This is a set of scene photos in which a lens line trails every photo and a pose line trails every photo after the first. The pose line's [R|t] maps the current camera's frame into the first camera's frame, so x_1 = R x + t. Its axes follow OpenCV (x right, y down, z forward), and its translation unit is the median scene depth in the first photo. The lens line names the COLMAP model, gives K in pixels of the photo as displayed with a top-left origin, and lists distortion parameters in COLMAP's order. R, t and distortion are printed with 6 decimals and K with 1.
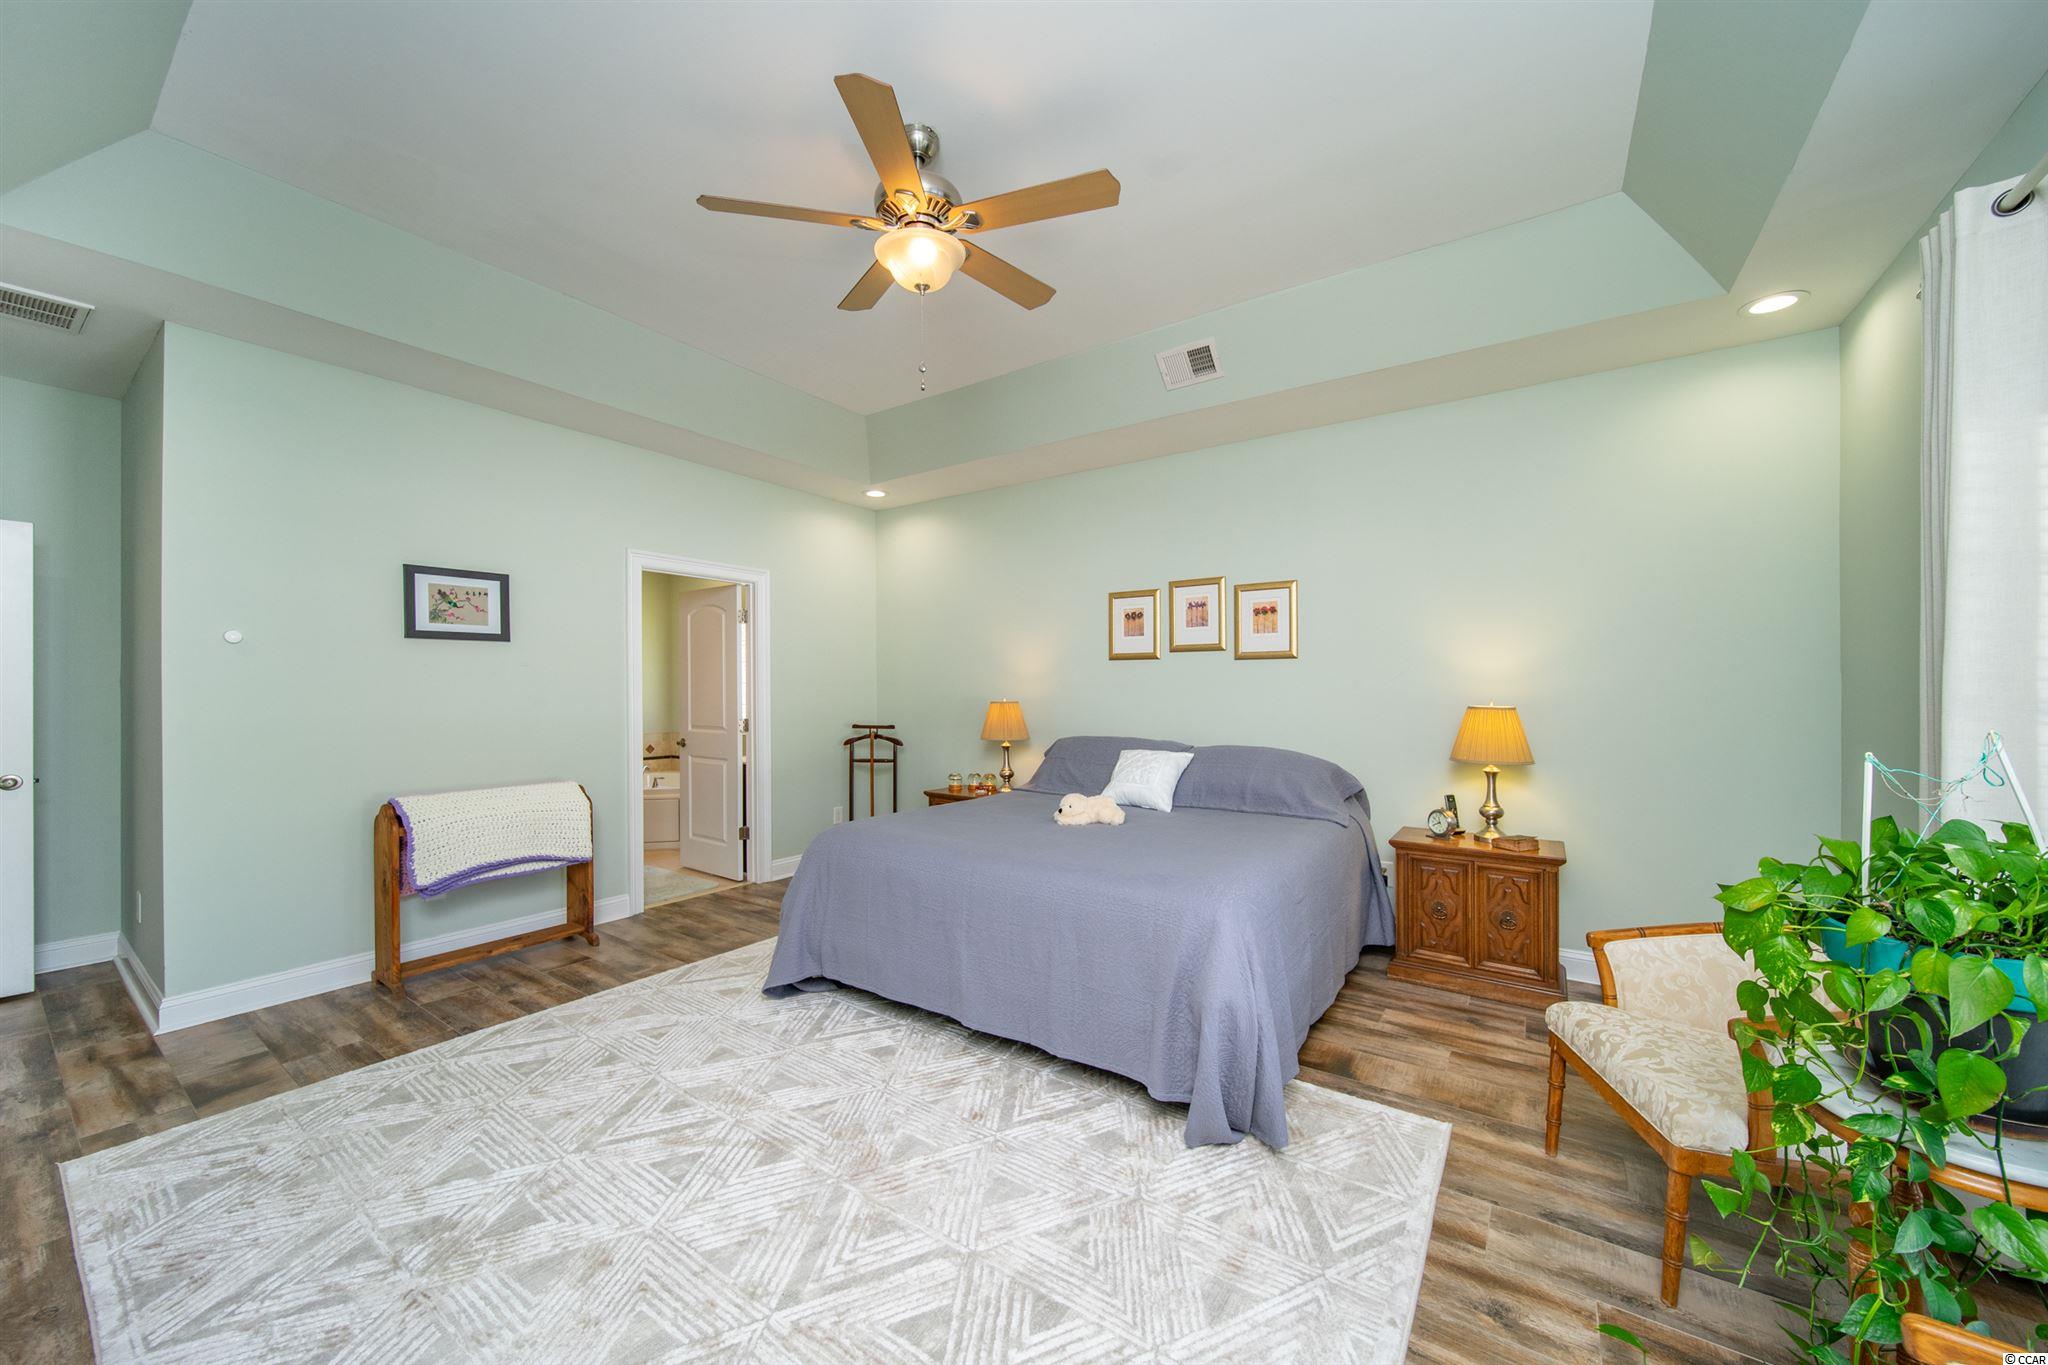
lens RADIAL K [[735.6, 0, 1009.7], [0, 735.6, 684.6], [0, 0, 1]] dist [-0.001424, -0.000245]
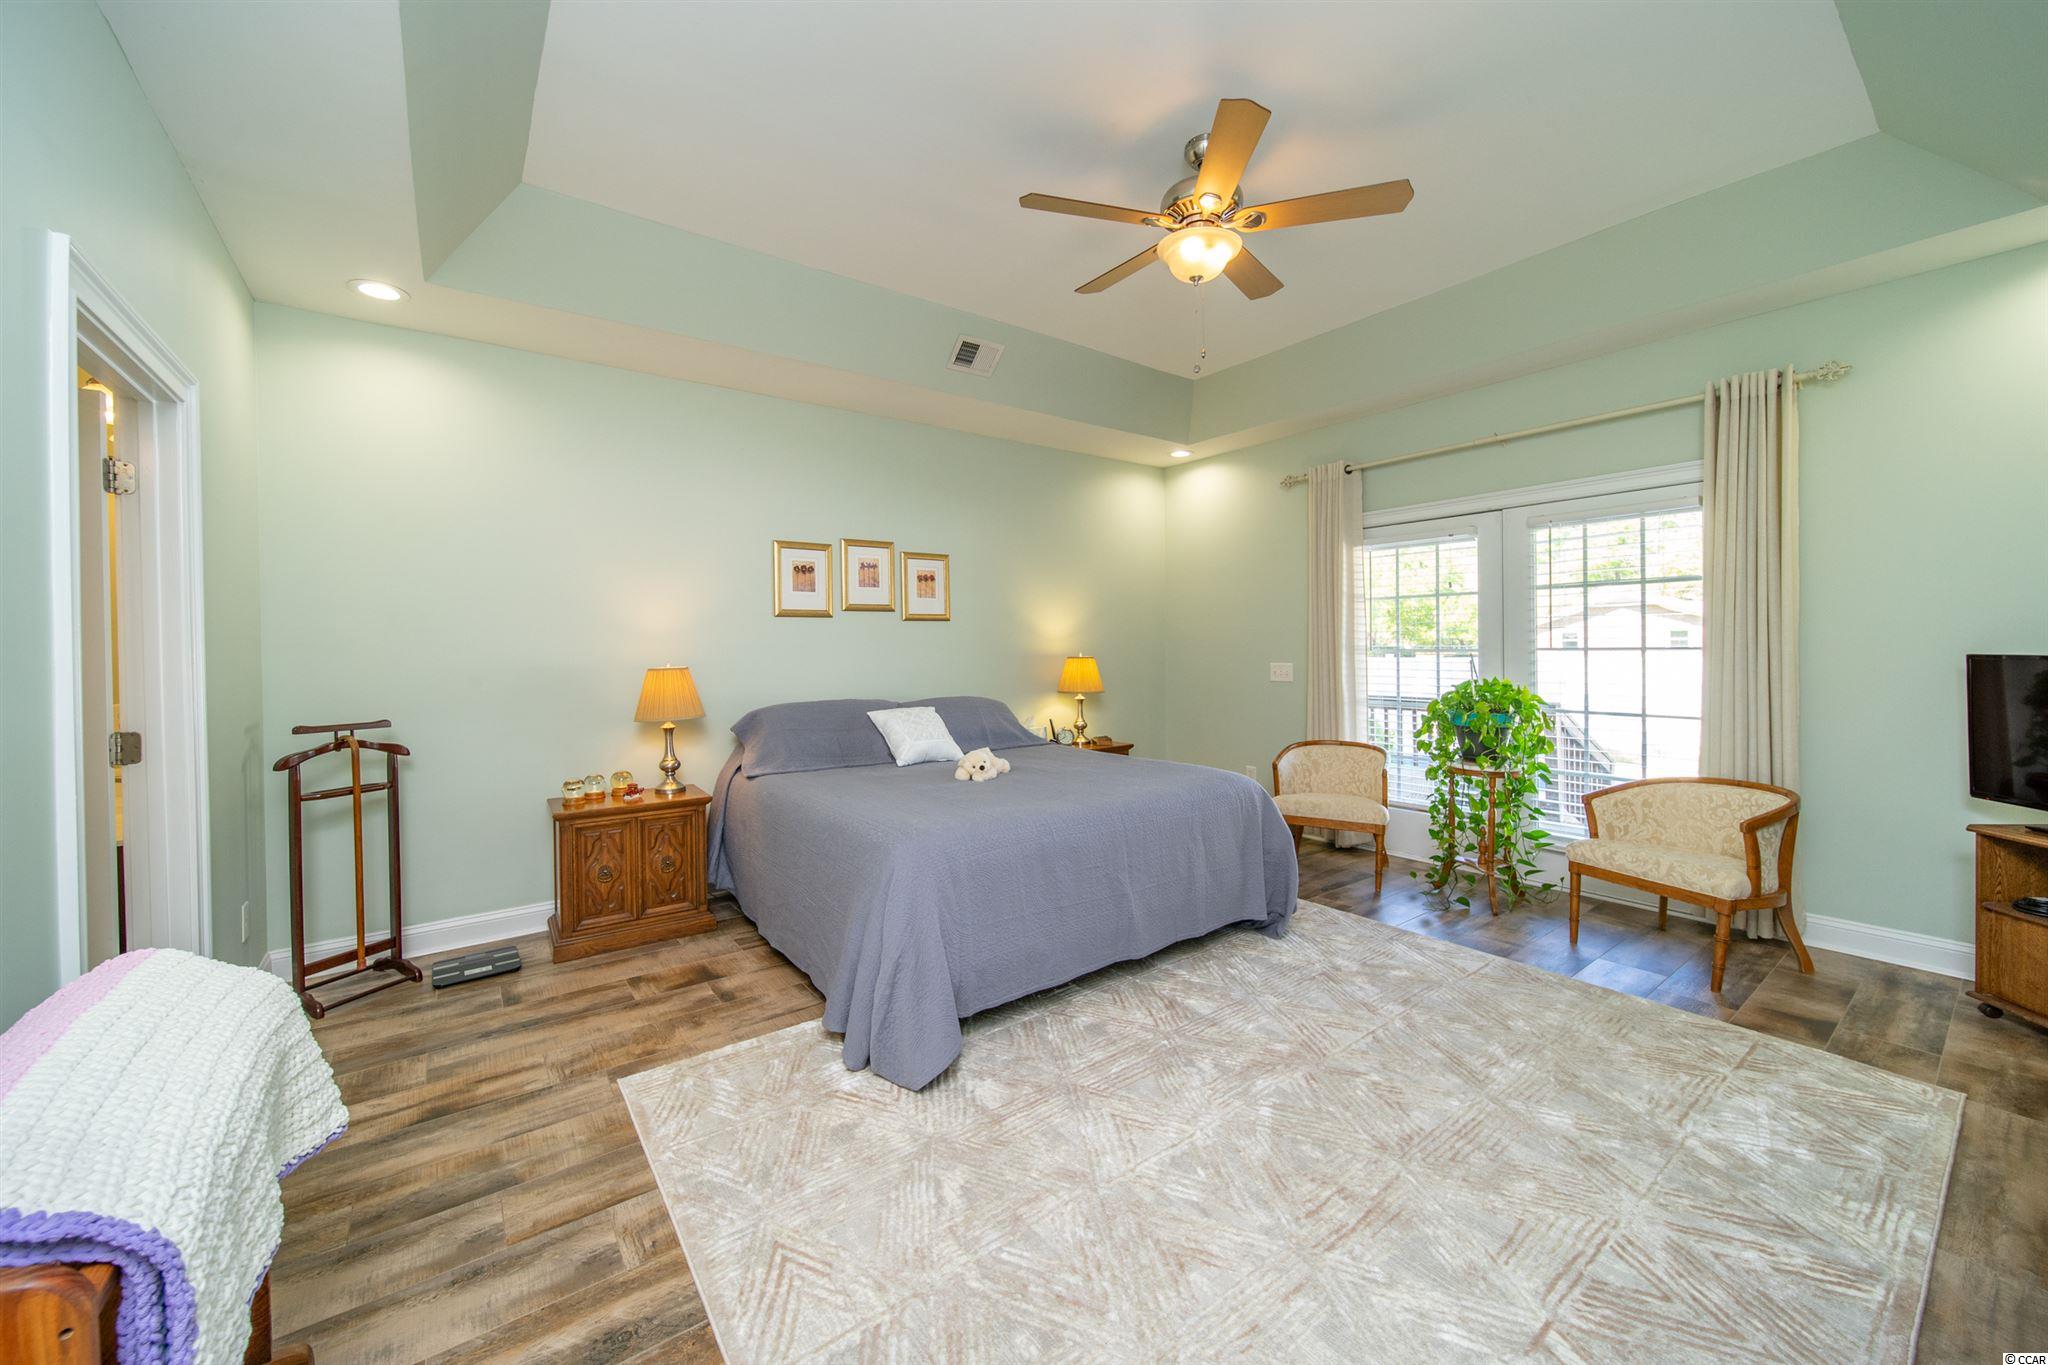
lens RADIAL K [[753.9, 0, 1003.7], [0, 753.9, 648.5], [0, 0, 1]] dist [-0.006307, -0.000361]
pose [[0.330471, -0.005818, 0.943798, -0.644634], [0.009058, 0.999954, 0.002992, 0.005027], [-0.943773, 0.007560, 0.330508, 0.456652]]
